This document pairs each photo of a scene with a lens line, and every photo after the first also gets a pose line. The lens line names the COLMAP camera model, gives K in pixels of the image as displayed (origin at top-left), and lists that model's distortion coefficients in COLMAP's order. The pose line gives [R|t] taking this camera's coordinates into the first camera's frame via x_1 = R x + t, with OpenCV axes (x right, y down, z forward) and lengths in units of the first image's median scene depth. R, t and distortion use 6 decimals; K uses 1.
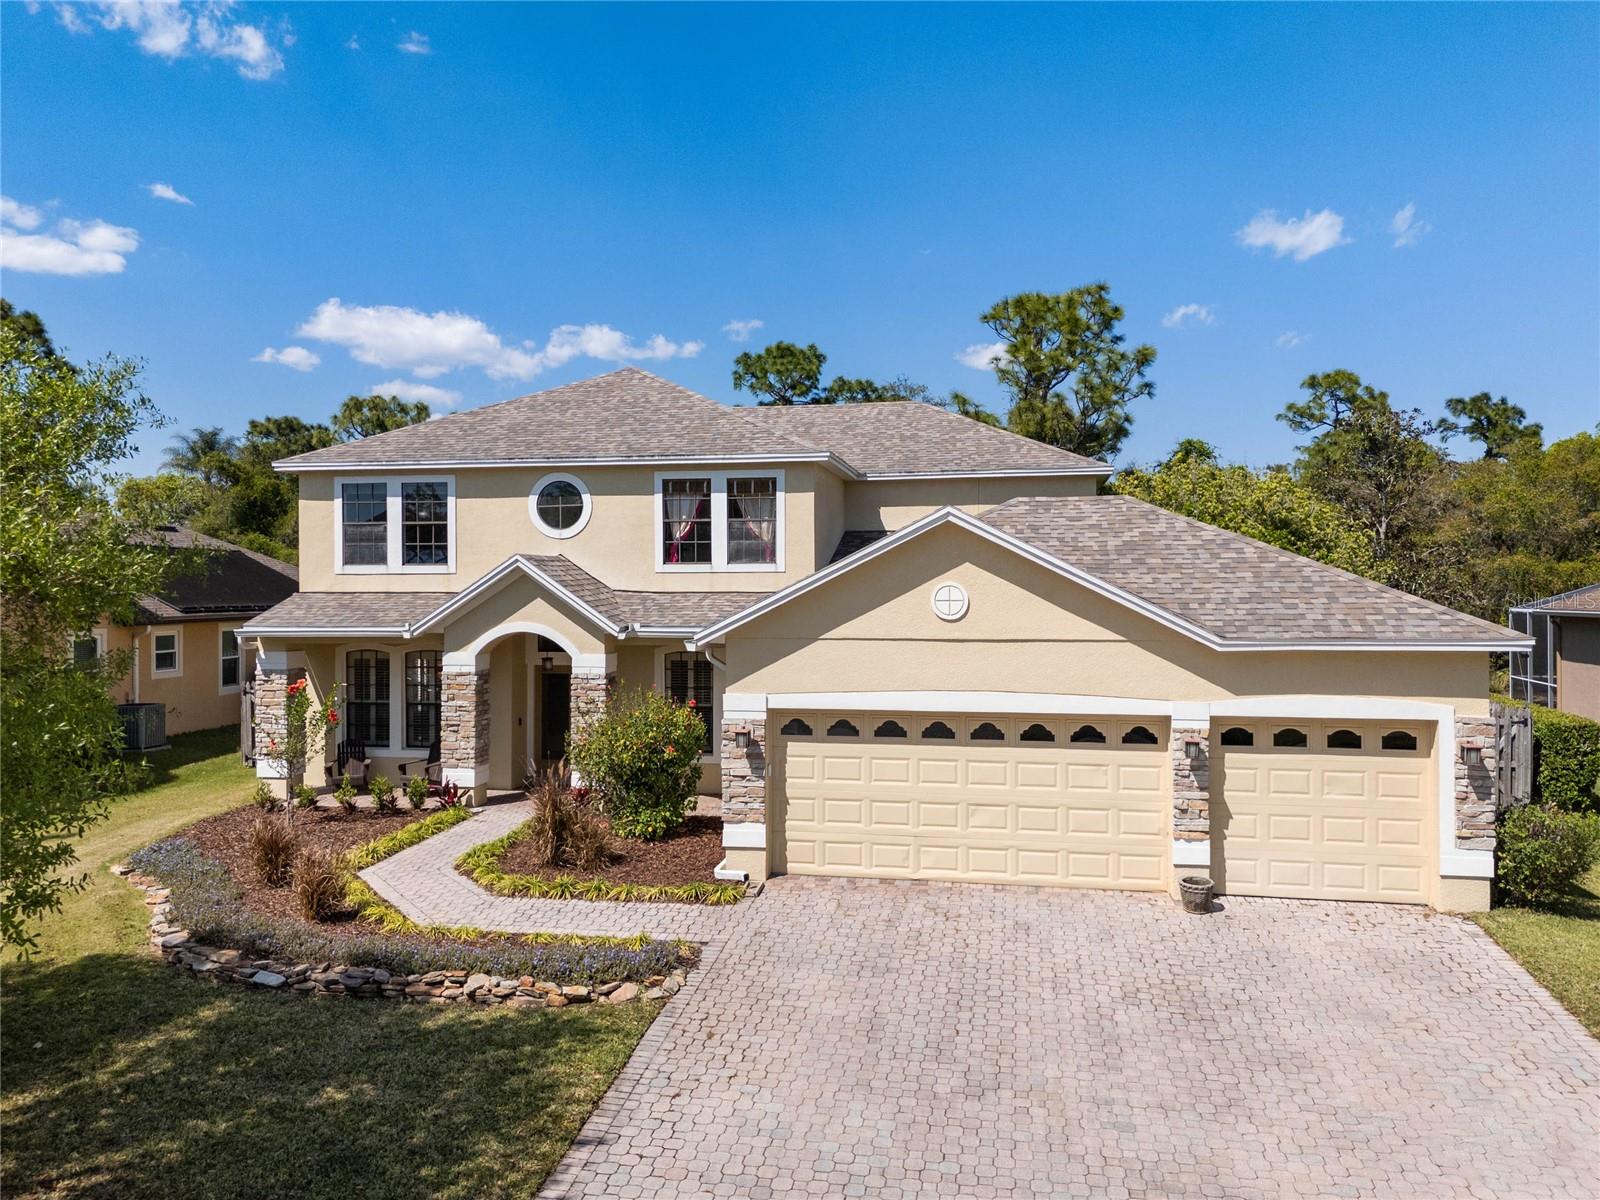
lens RADIAL K [[1185.4, 0, 800.0], [0, 1185.4, 600.0], [0, 0, 1]] dist [0.026282, -0.005873]
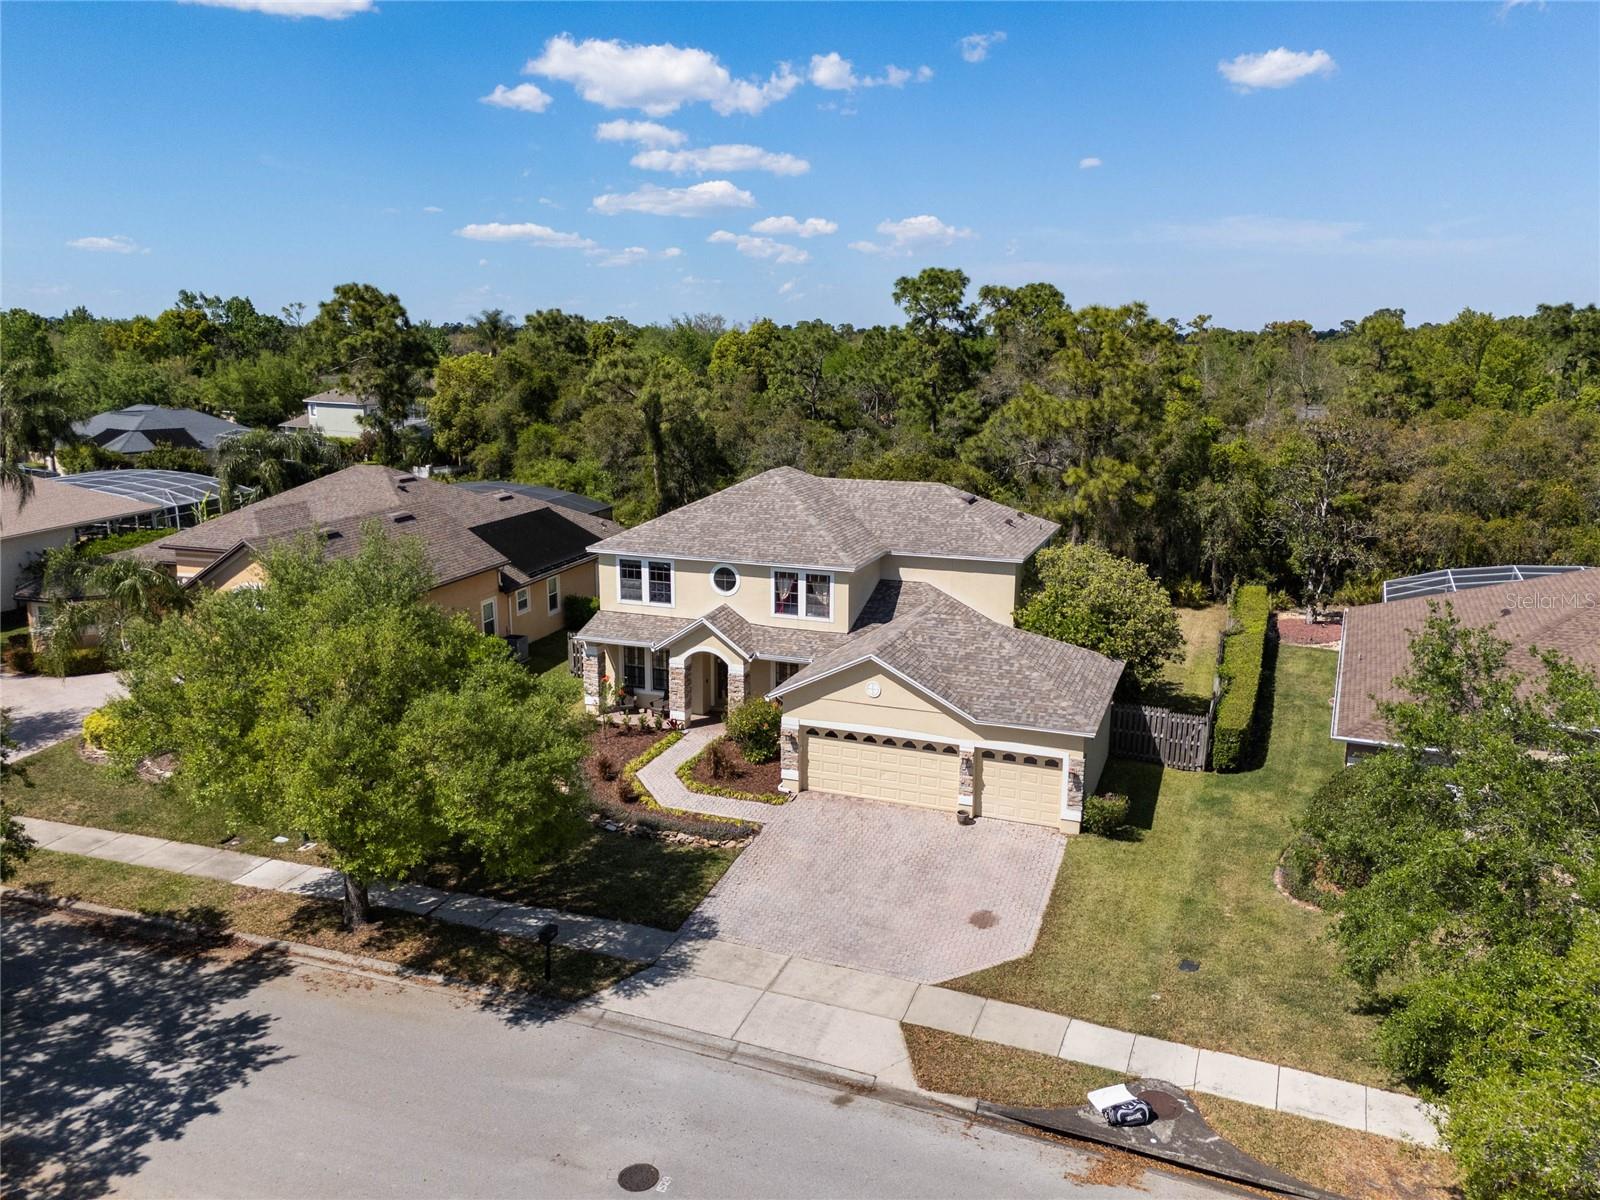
lens RADIAL K [[1133.6, 0, 800.0], [0, 1133.6, 600.0], [0, 0, 1]] dist [0.072335, -0.000841]
pose [[0.983048, 0.043875, -0.178024, 0.281098], [-0.005766, 0.977864, 0.209164, -0.481035], [0.183260, -0.204591, 0.961539, -0.870392]]
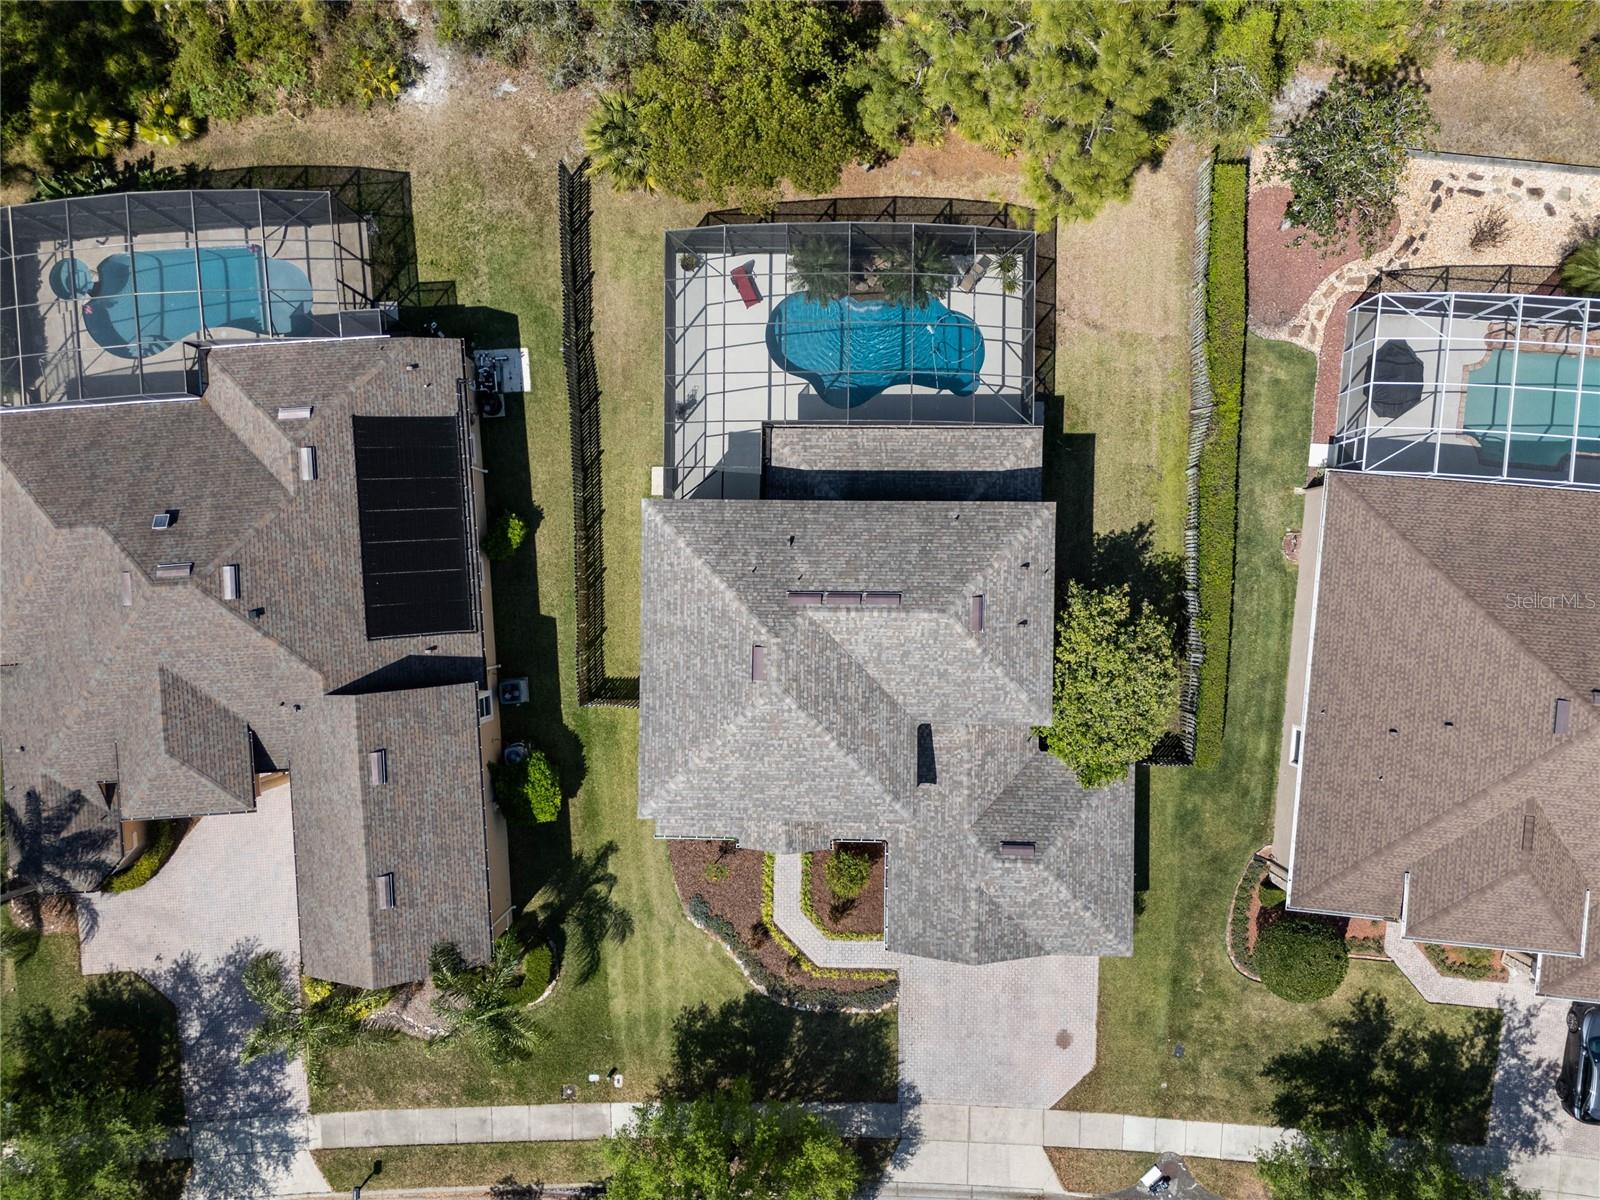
lens RADIAL K [[1133.6, 0, 800.0], [0, 1133.6, 600.0], [0, 0, 1]] dist [0.072335, -0.000841]
pose [[0.985455, -0.167756, -0.027127, -0.061820], [0.031721, 0.024766, 0.999190, -2.294140], [-0.166948, -0.985517, 0.029727, 1.405063]]
